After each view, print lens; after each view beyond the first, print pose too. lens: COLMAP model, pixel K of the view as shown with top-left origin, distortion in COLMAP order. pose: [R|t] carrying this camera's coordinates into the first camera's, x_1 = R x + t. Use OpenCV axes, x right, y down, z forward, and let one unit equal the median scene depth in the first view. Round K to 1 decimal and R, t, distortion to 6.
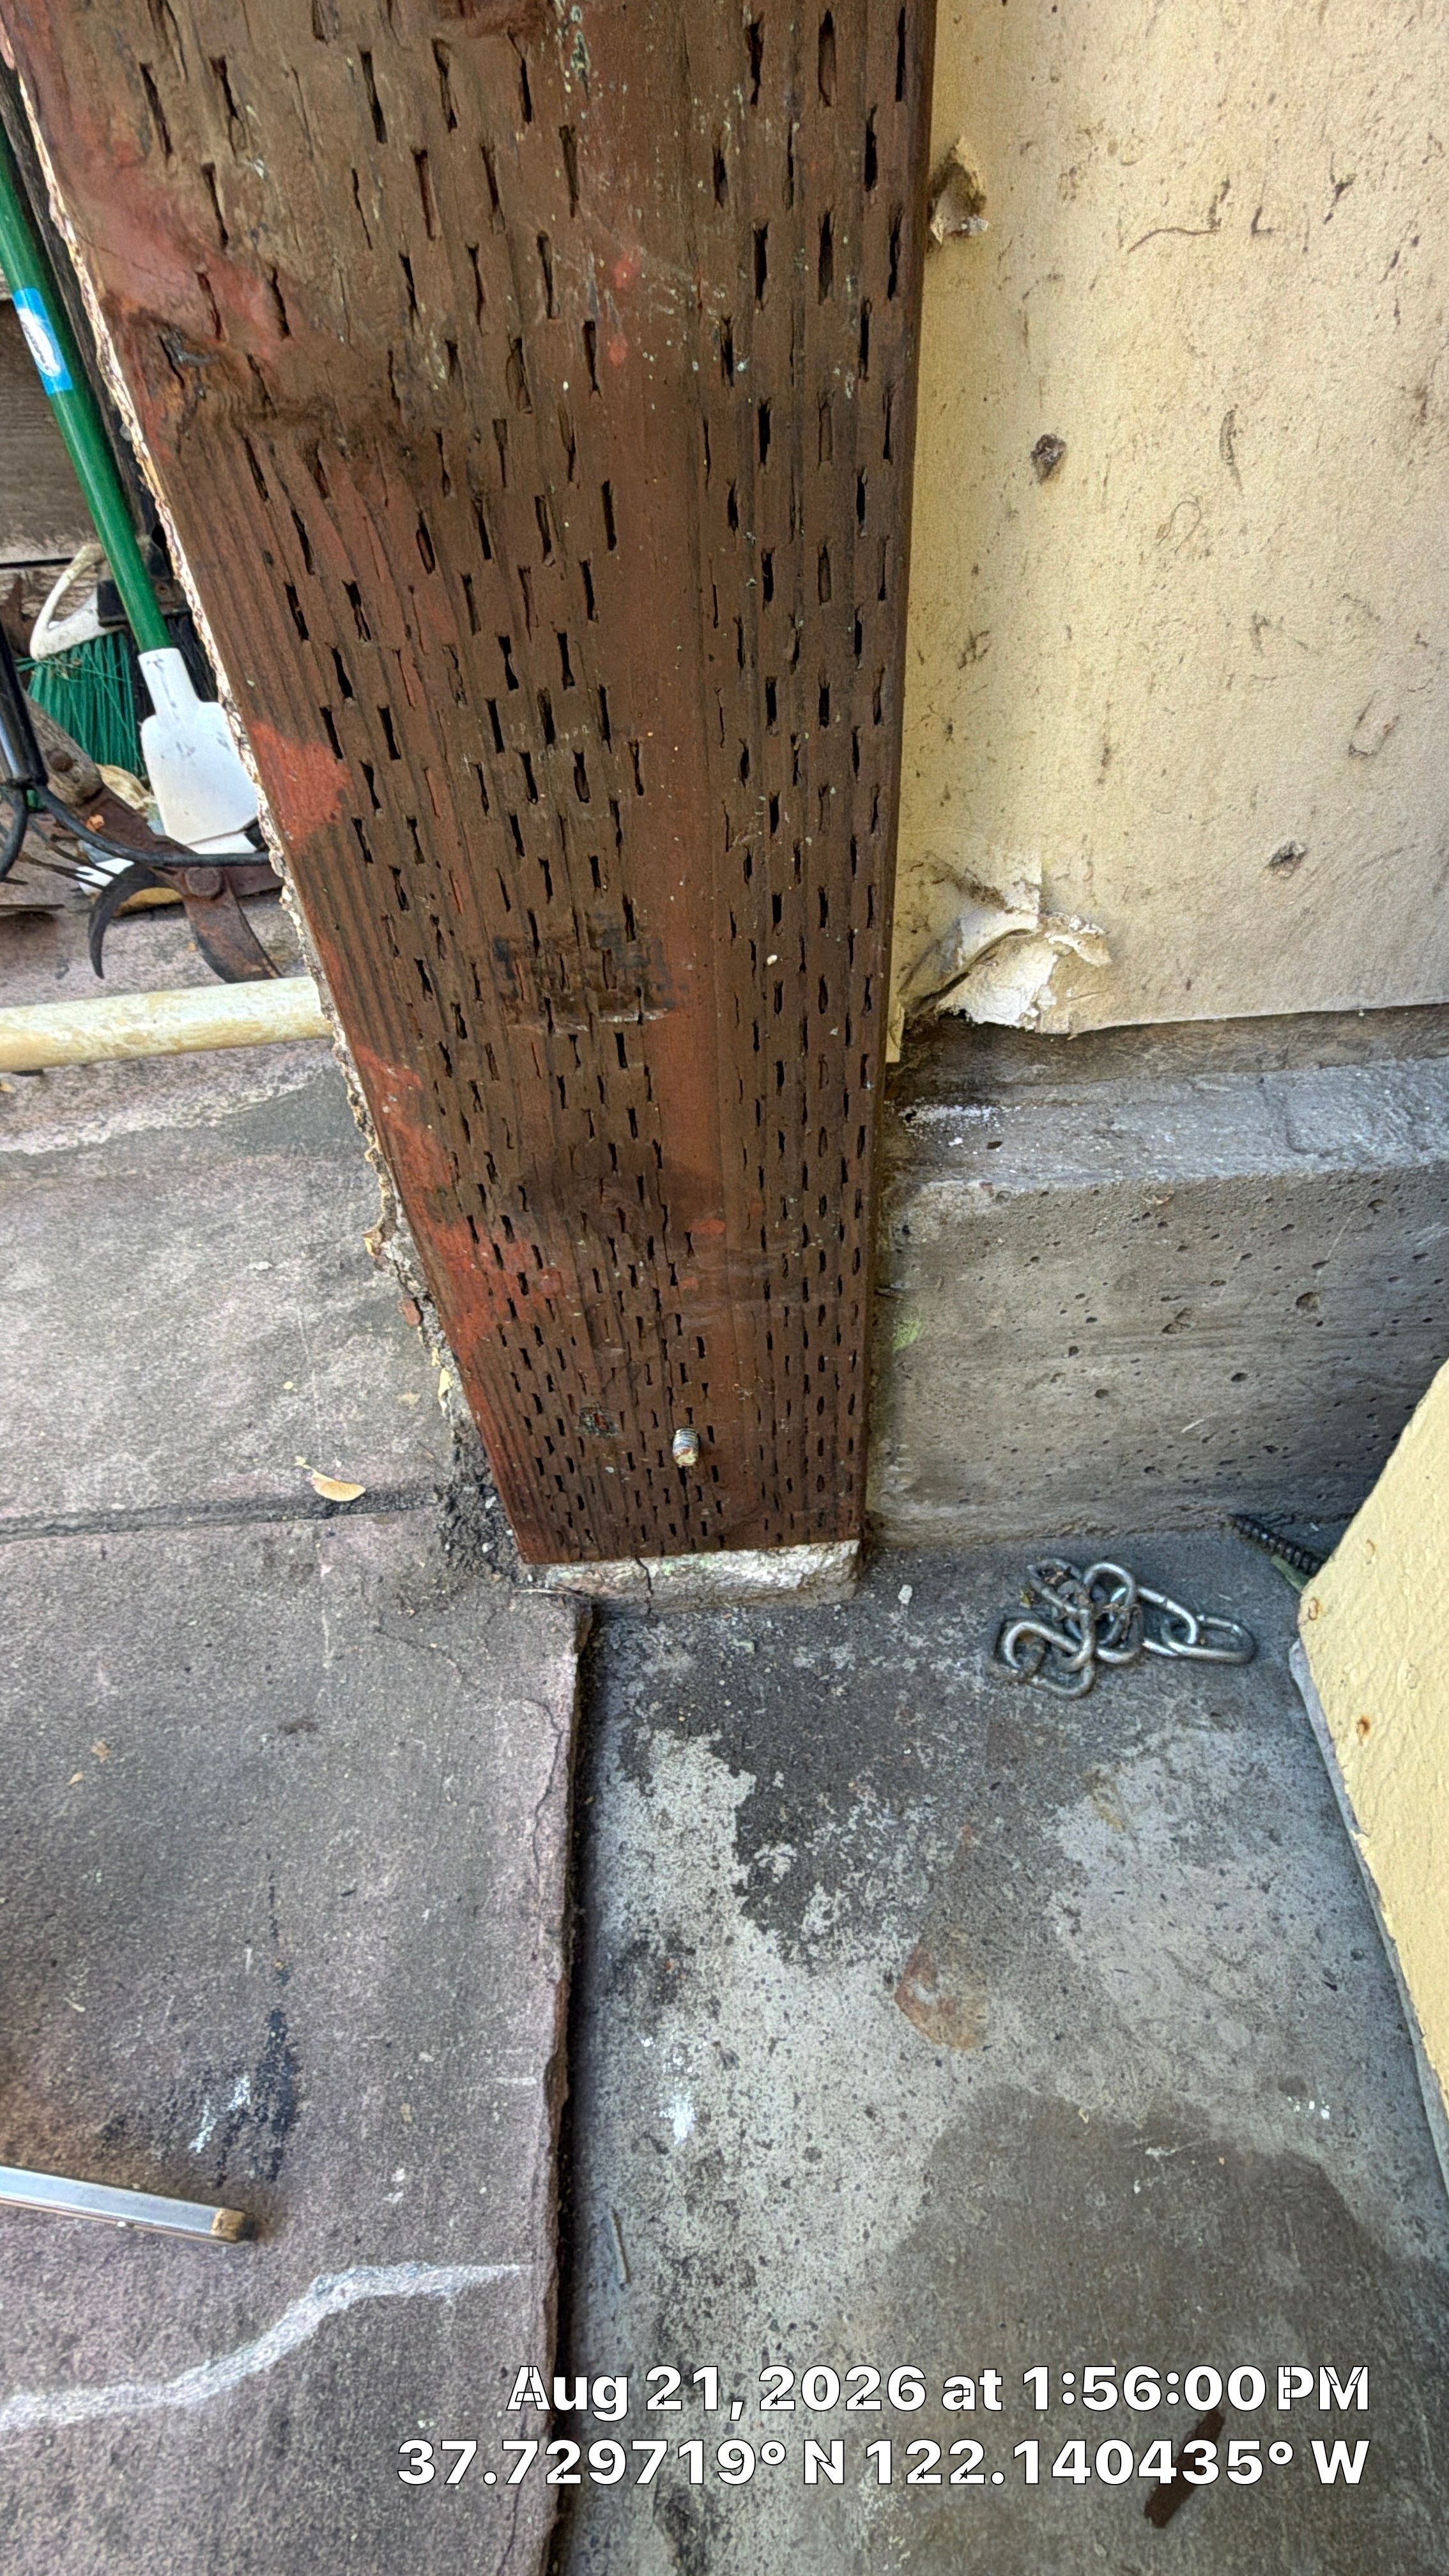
lens RADIAL K [[1271.9, 0, 717.2], [0, 1271.9, 1281.0], [0, 0, 1]] dist [-0.000873, 0.000115]
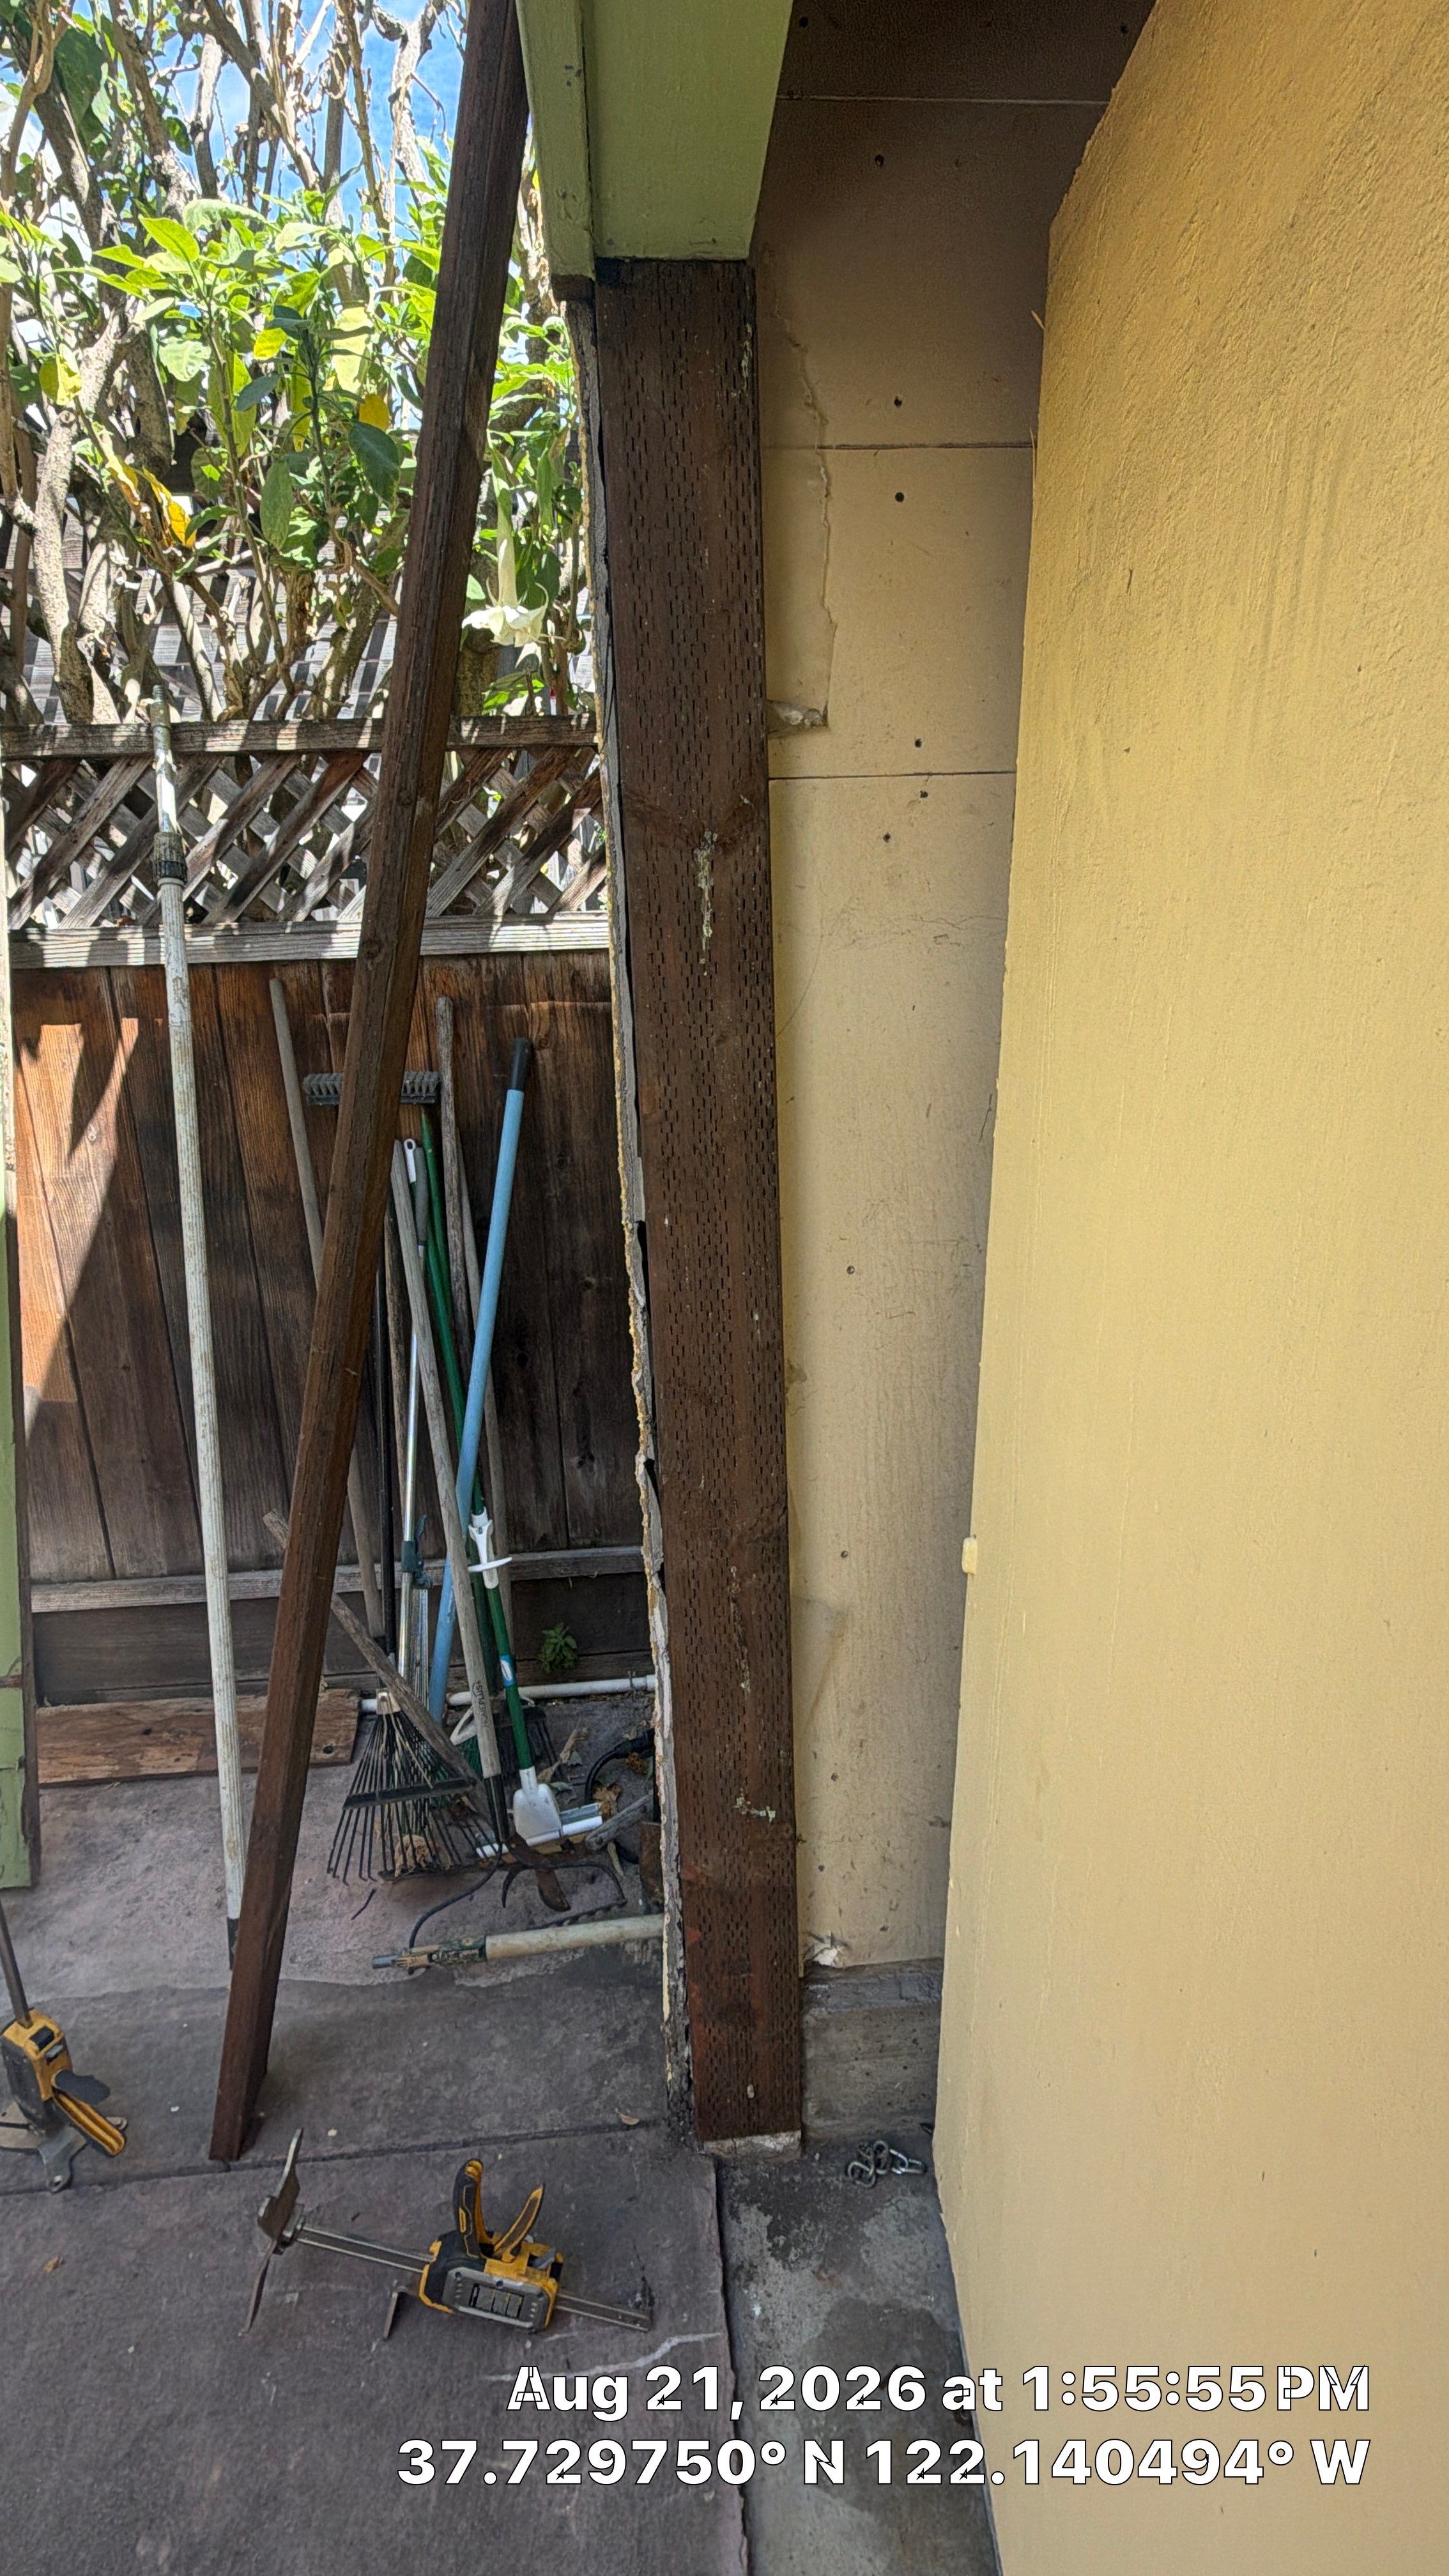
lens RADIAL K [[1271.9, 0, 717.2], [0, 1271.9, 1281.0], [0, 0, 1]] dist [-0.000873, 0.000115]
pose [[0.999018, 0.011269, 0.042843, -0.282381], [0.012540, 0.855612, -0.517466, 0.026309], [-0.042488, 0.517496, 0.854630, -3.071312]]
